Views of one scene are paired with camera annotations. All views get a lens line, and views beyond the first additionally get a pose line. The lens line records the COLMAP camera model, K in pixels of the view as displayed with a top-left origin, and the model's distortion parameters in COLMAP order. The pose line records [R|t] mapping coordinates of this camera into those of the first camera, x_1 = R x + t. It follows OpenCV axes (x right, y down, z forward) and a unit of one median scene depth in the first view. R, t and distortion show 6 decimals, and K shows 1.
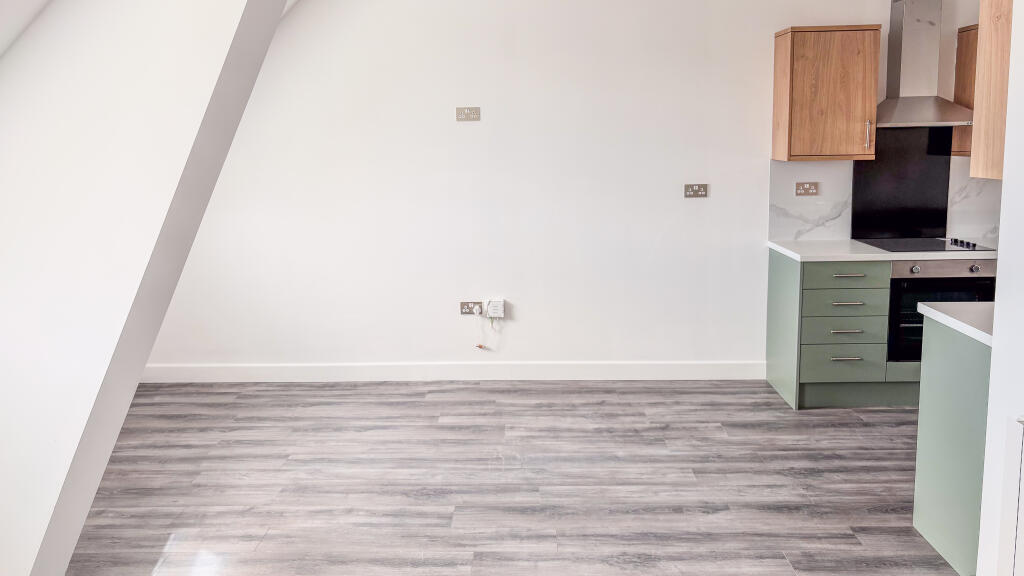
lens RADIAL K [[801.7, 0, 512.0], [0, 801.7, 288.0], [0, 0, 1]] dist [0.001202, 0.000182]
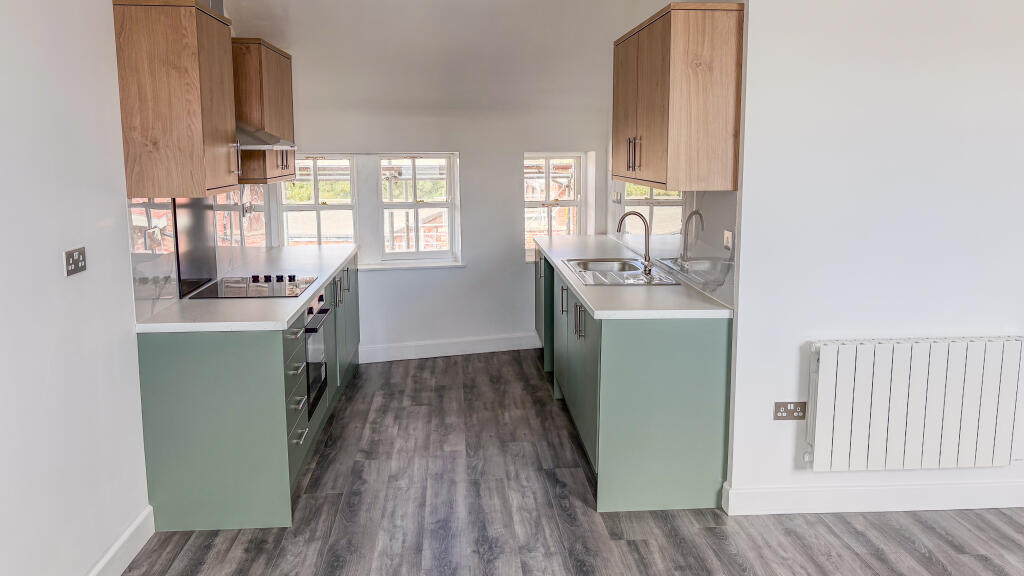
lens RADIAL K [[801.7, 0, 512.0], [0, 801.7, 288.0], [0, 0, 1]] dist [0.001202, 0.000182]
pose [[-0.120499, -0.154696, 0.980586, -0.419674], [0.187223, 0.966516, 0.175483, -0.175836], [-0.974899, 0.204734, -0.087501, 0.932717]]
